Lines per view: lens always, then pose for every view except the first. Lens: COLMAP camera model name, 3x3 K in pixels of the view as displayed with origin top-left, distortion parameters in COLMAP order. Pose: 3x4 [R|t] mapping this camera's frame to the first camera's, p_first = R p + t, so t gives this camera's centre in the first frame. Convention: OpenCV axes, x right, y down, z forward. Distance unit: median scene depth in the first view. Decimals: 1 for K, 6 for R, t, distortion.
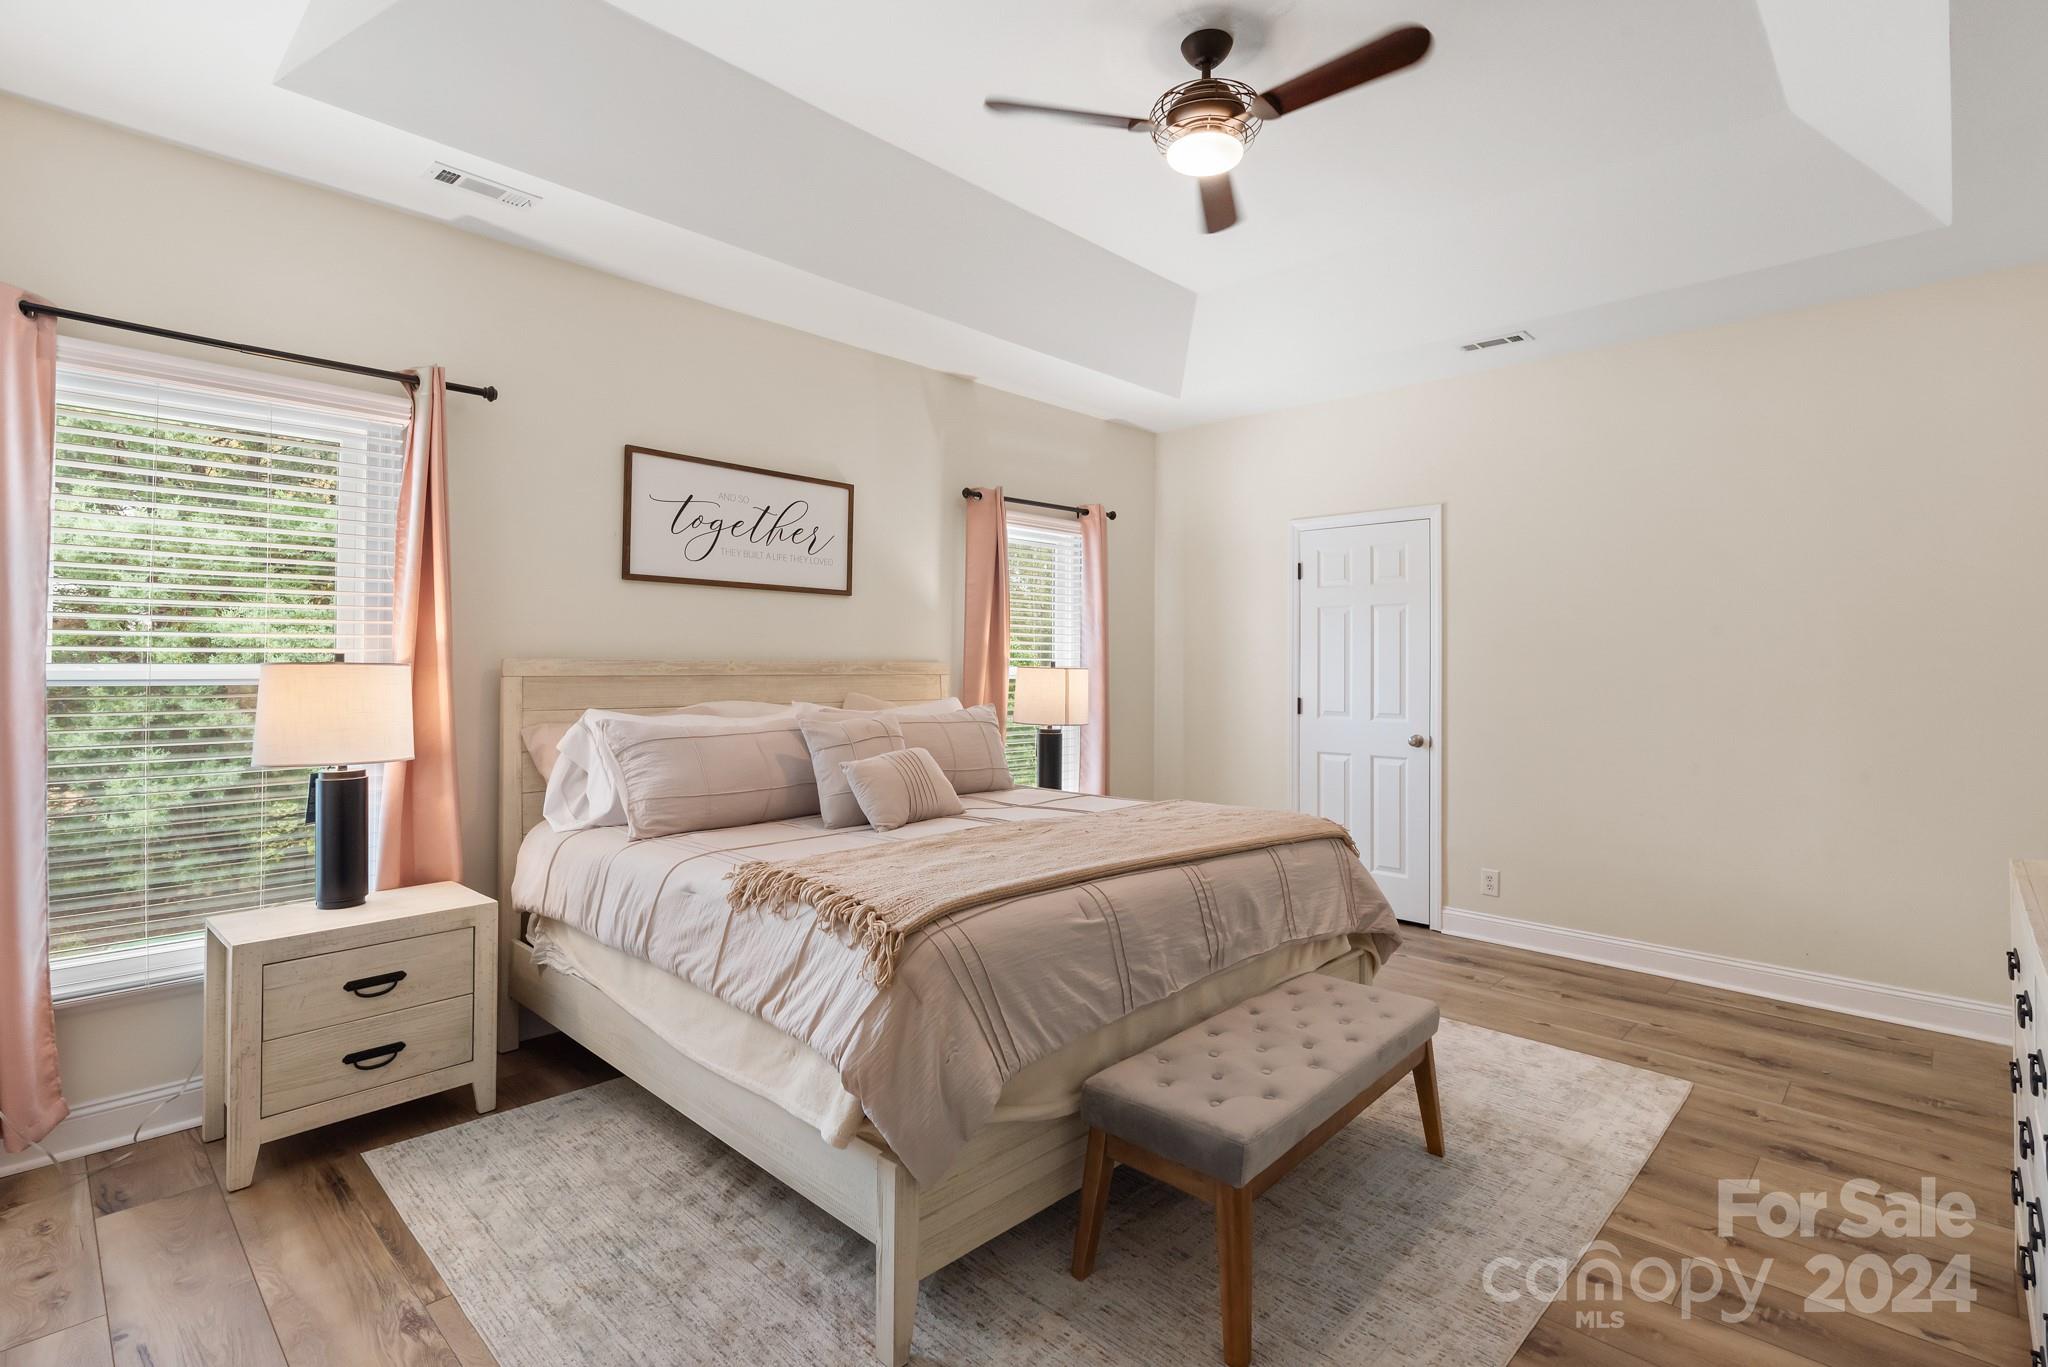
lens RADIAL K [[985.1, 0, 1024.0], [0, 985.1, 683.5], [0, 0, 1]] dist [0.000955, 0.000347]
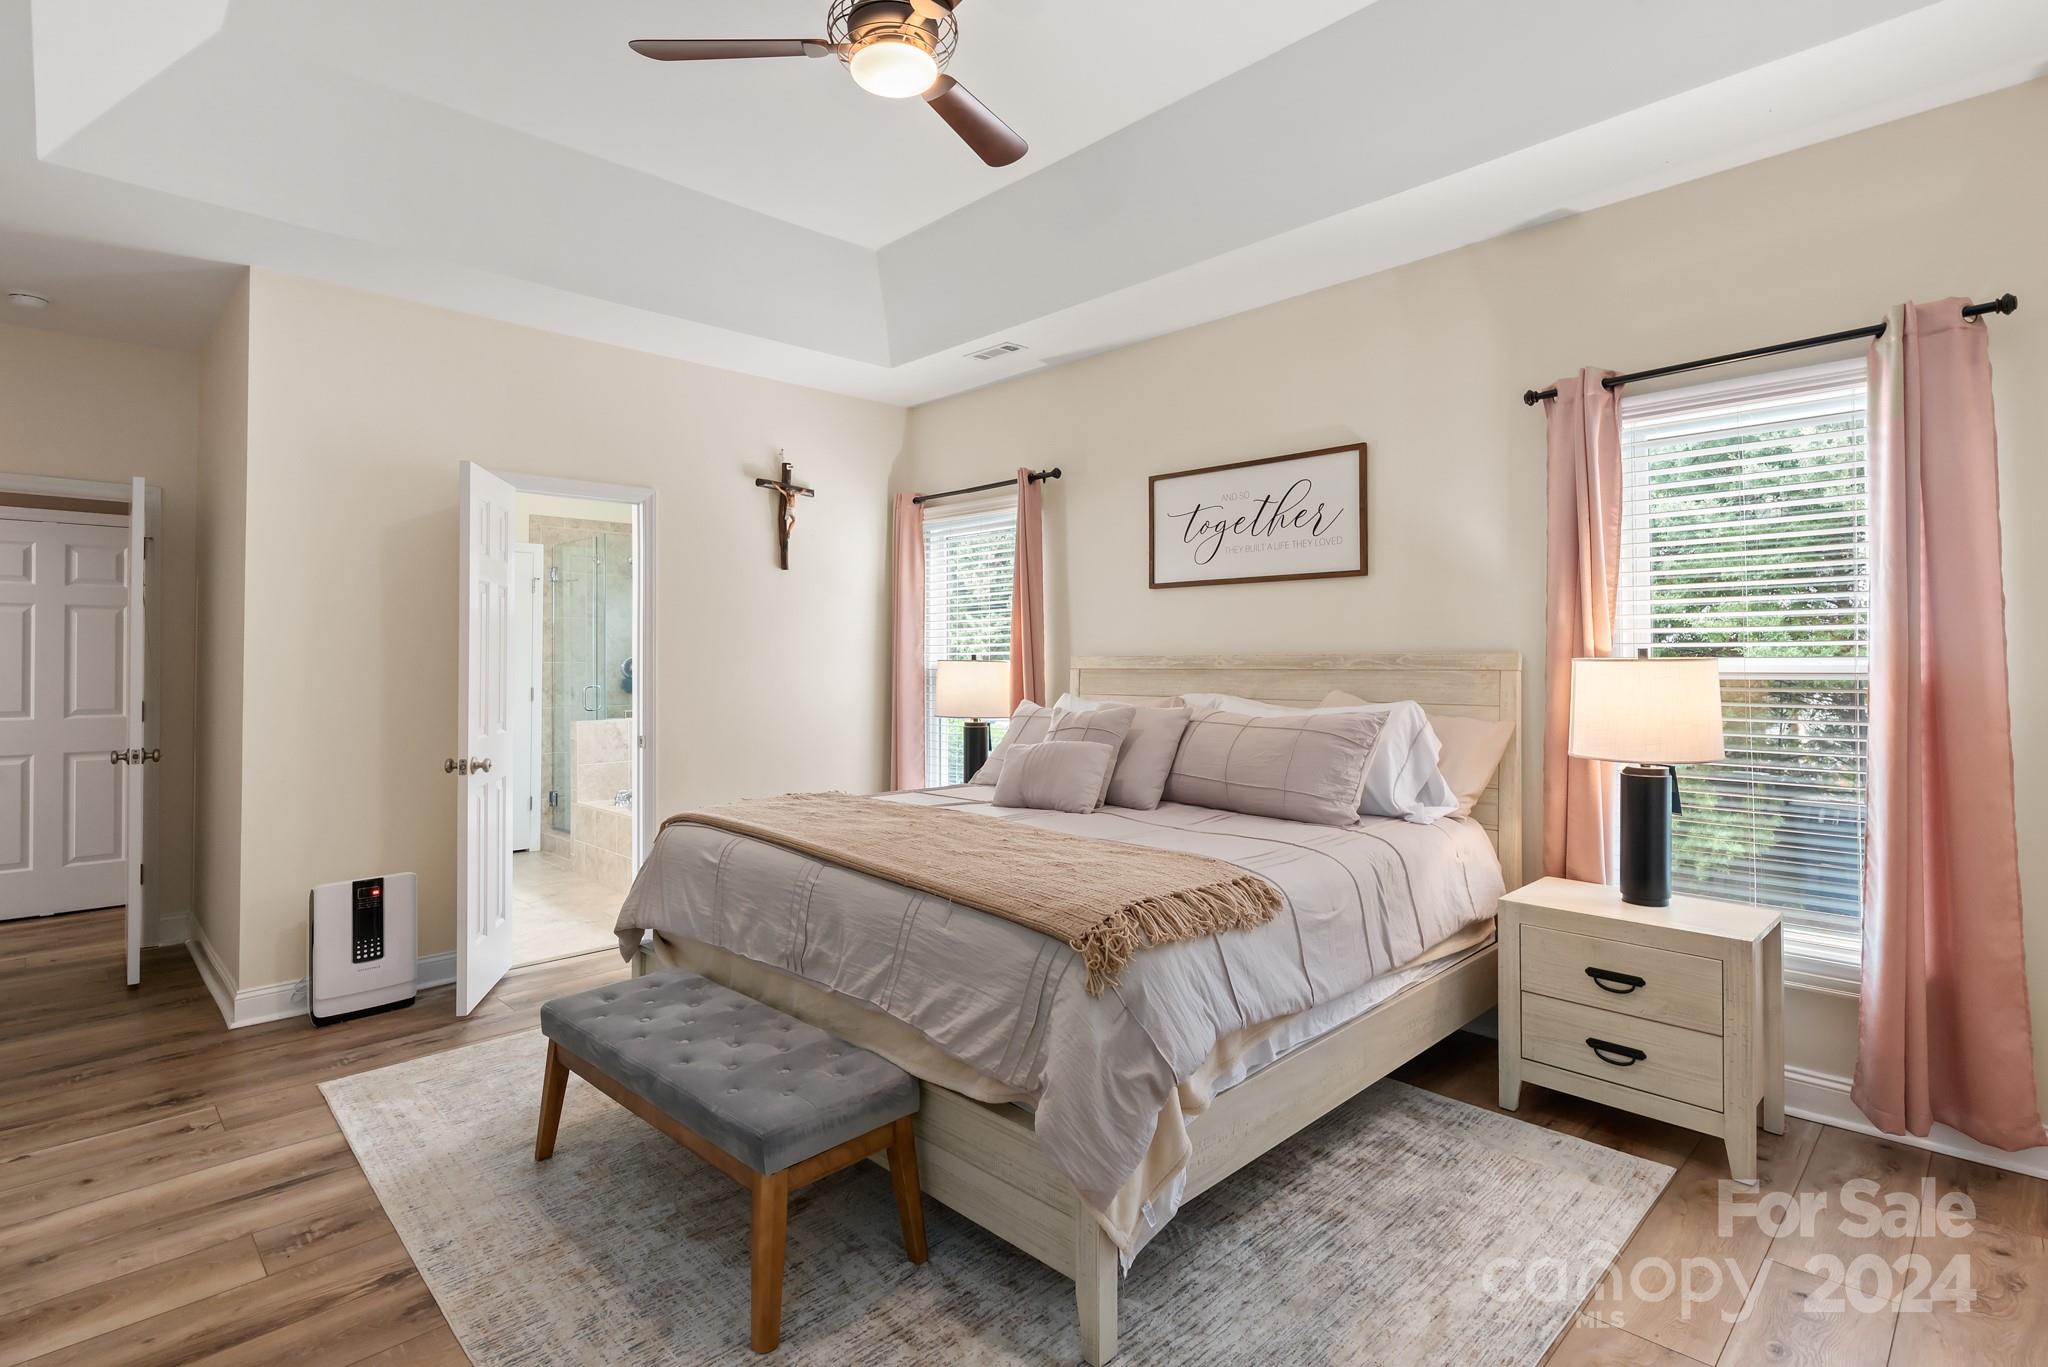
lens RADIAL K [[998.4, 0, 1020.4], [0, 998.4, 657.4], [0, 0, 1]] dist [0.003262, 0.000022]
pose [[-0.033634, -0.011429, -0.999369, 0.716014], [-0.017386, 0.999790, -0.010849, -0.005580], [0.999283, 0.017010, -0.033826, 0.778378]]
